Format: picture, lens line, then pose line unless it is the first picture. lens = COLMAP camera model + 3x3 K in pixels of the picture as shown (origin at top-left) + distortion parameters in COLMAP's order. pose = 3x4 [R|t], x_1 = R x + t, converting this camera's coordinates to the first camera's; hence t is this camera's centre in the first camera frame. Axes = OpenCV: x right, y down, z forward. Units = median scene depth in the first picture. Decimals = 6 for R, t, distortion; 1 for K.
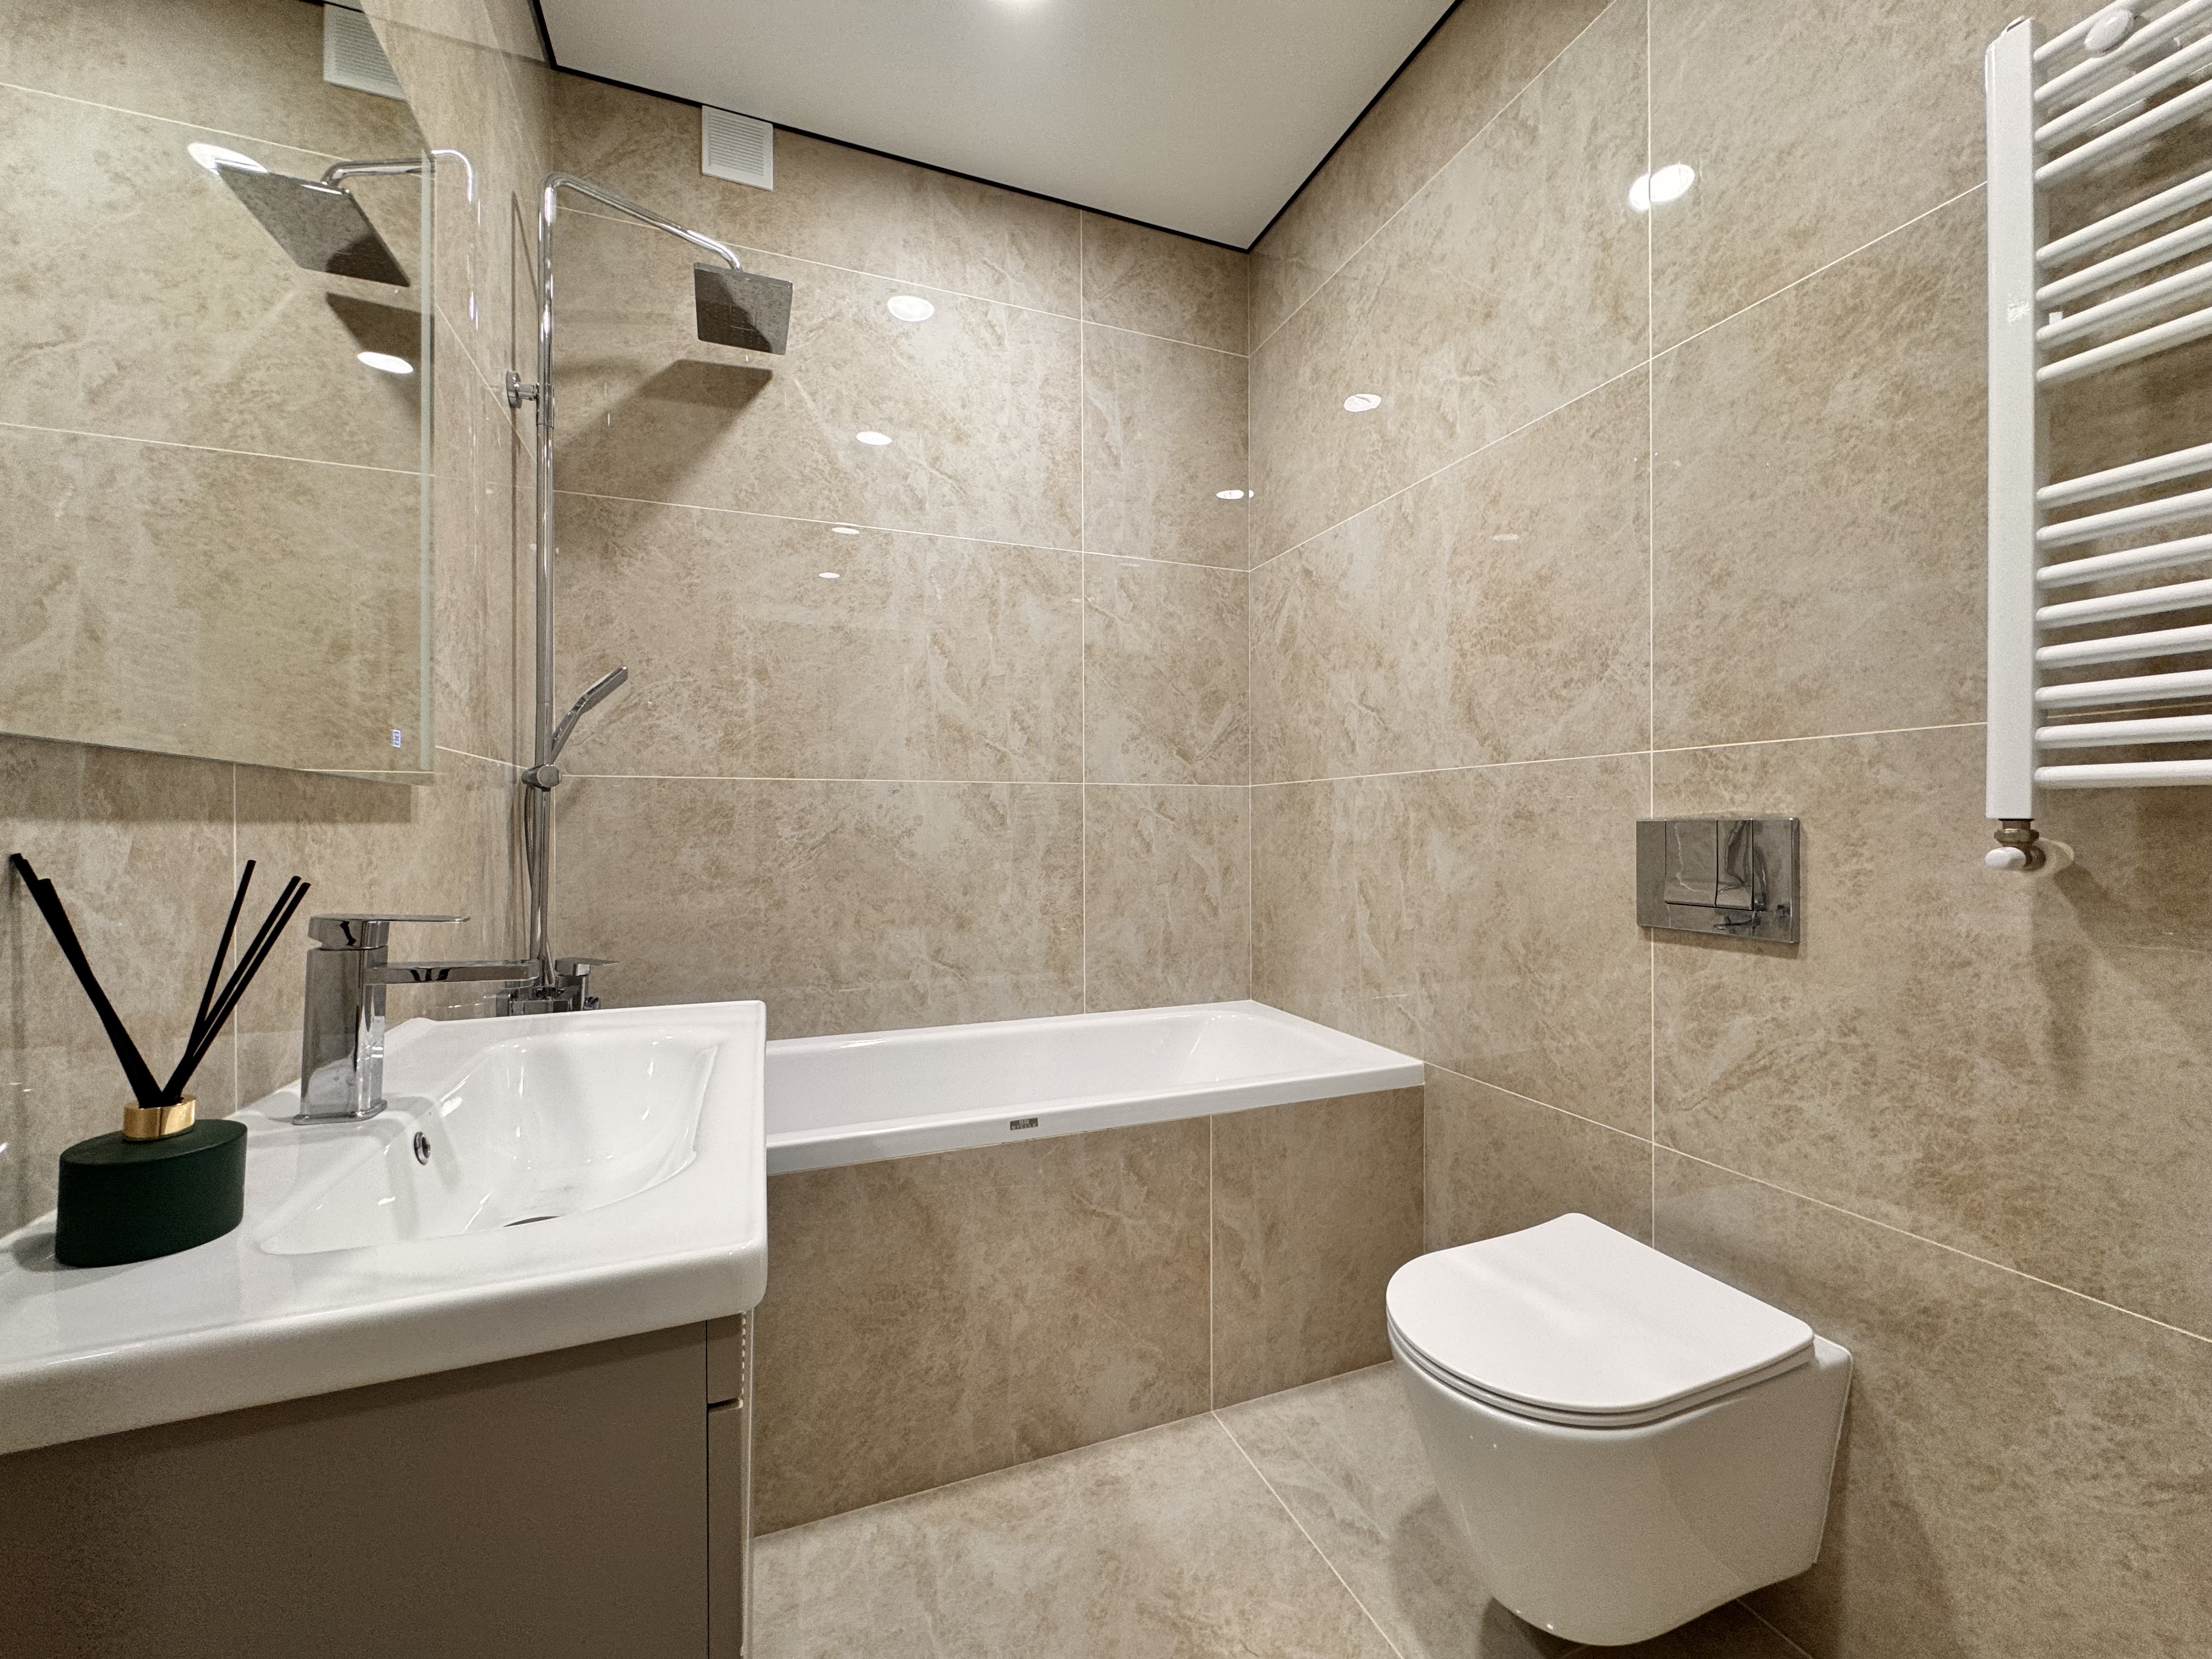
lens RADIAL K [[876.8, 0, 1104.1], [0, 876.8, 824.1], [0, 0, 1]] dist [-0.001813, 0.000211]
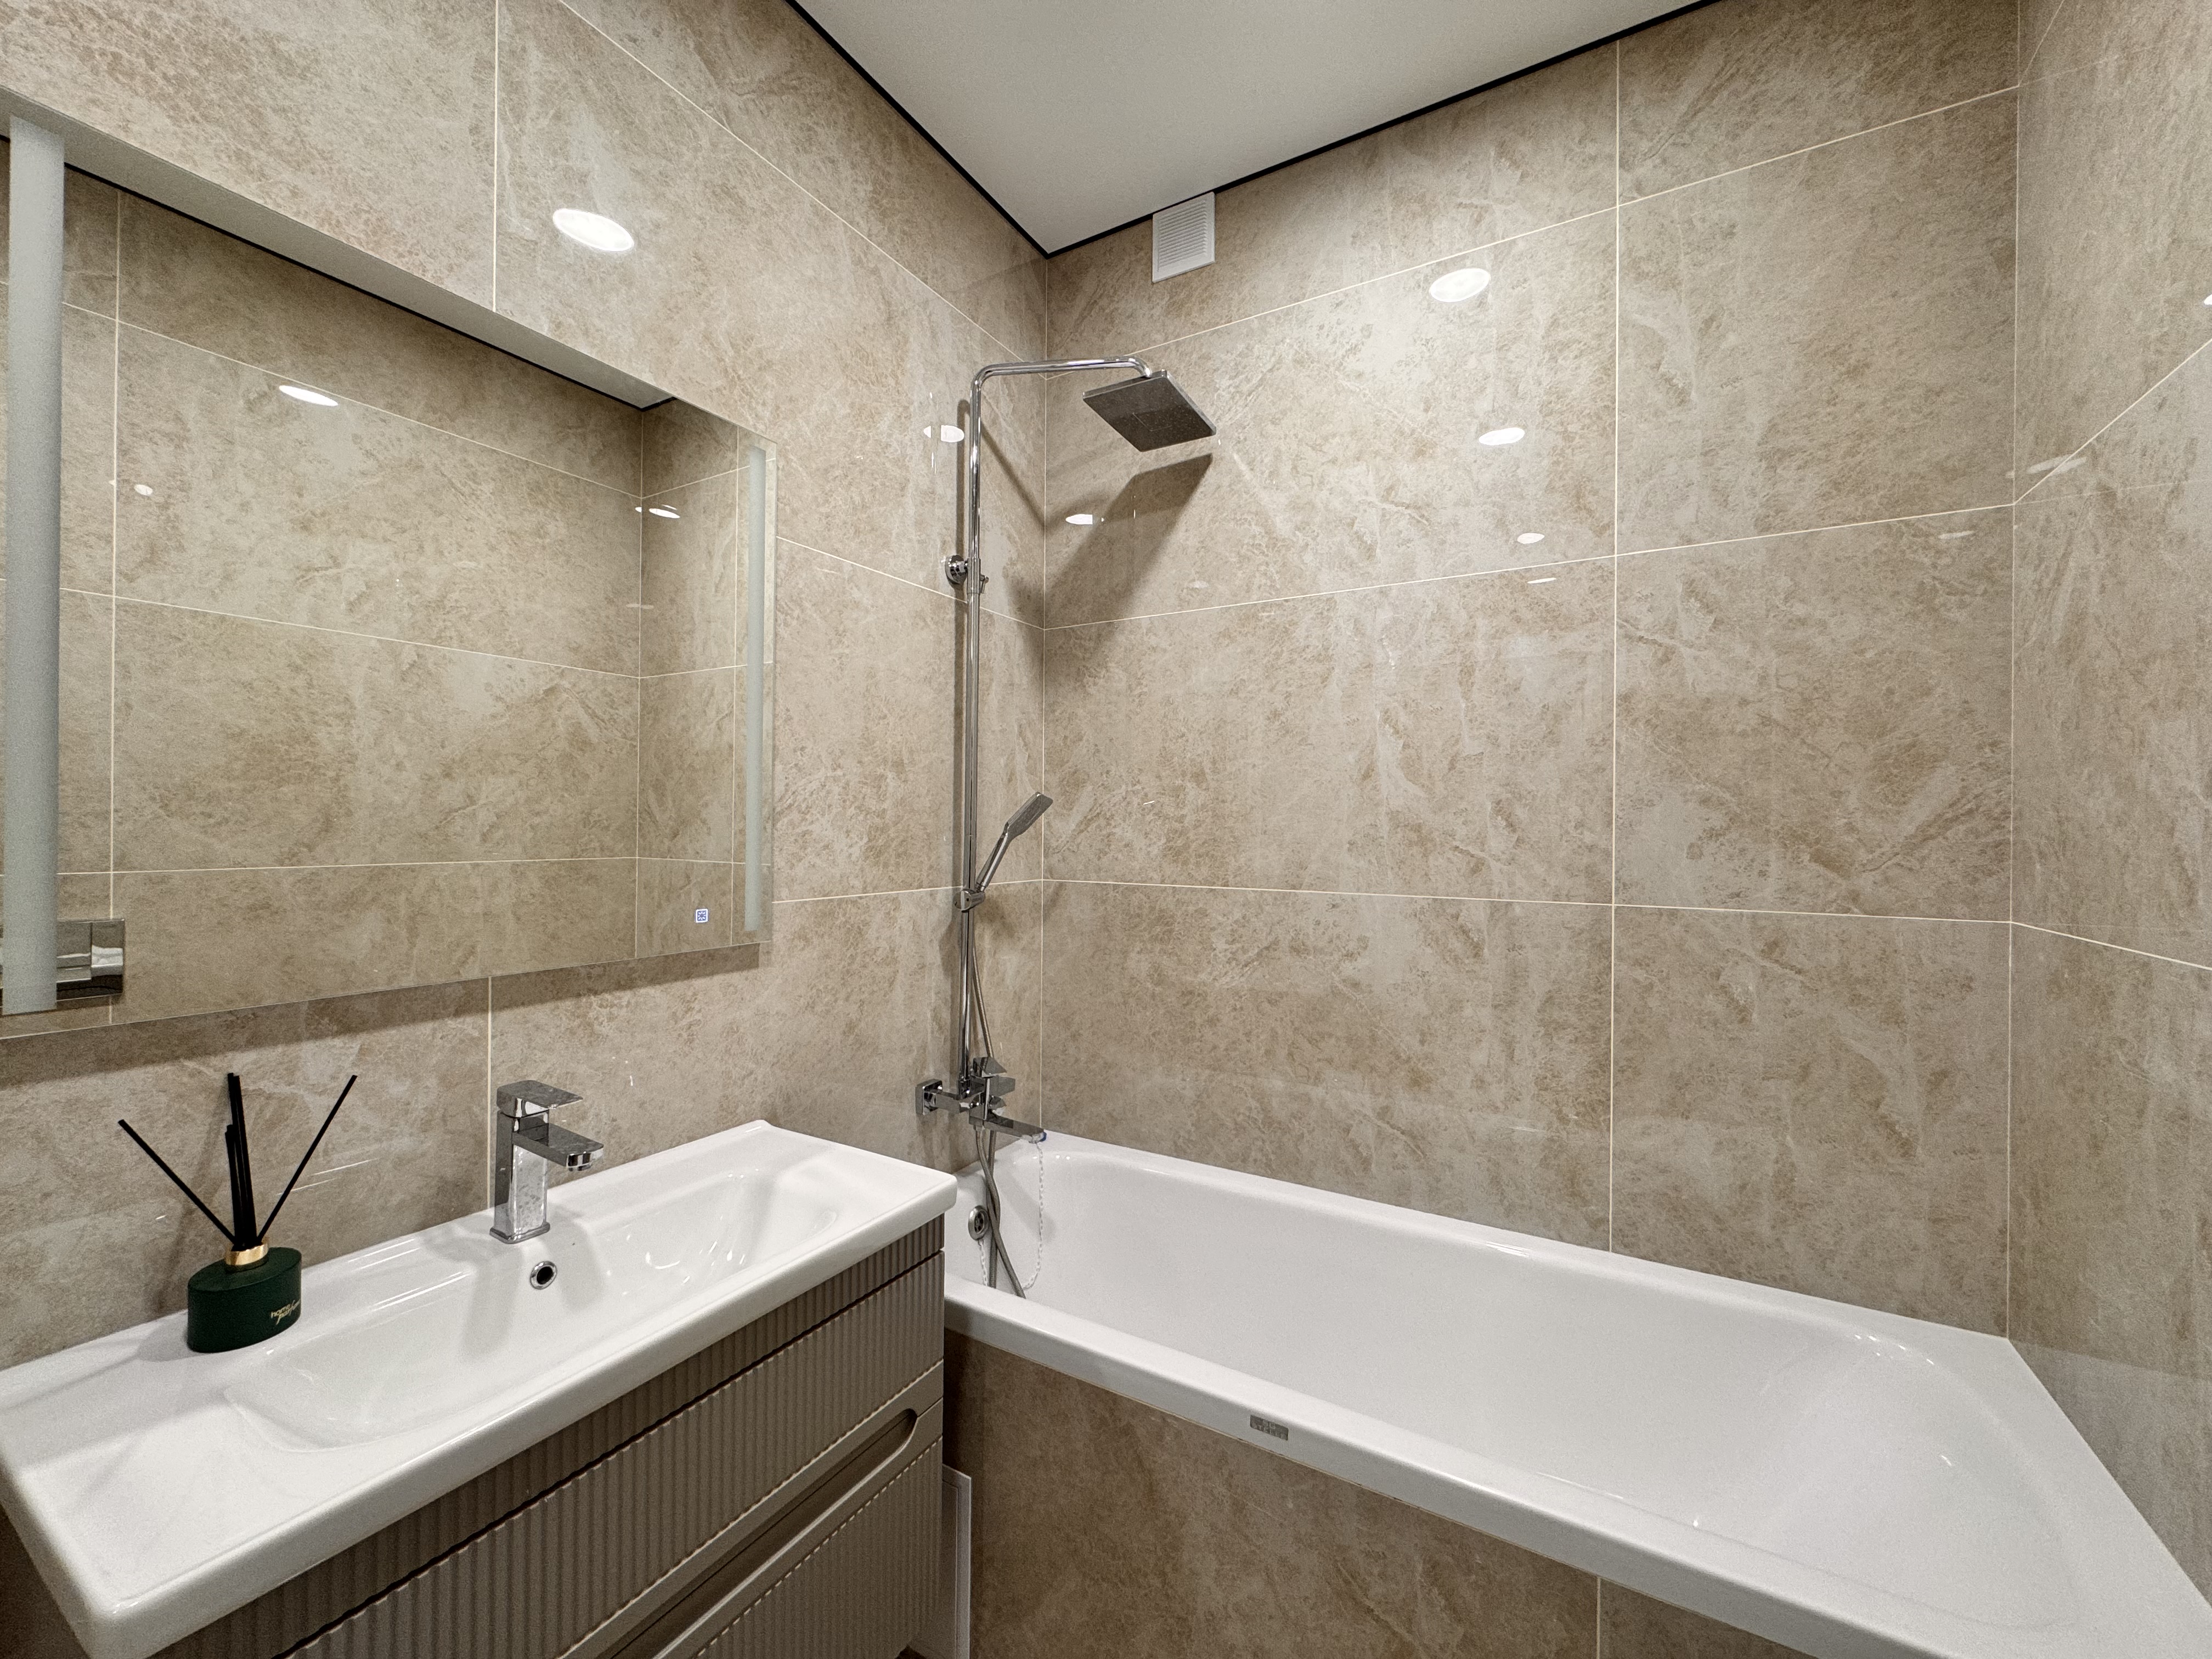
lens RADIAL K [[876.8, 0, 1105.9], [0, 876.8, 827.3], [0, 0, 1]] dist [-0.001813, 0.000211]
pose [[0.623243, 0.008091, -0.781986, 0.268767], [-0.008346, 0.999958, 0.003694, -0.109711], [0.781984, 0.004224, 0.623284, 0.301599]]
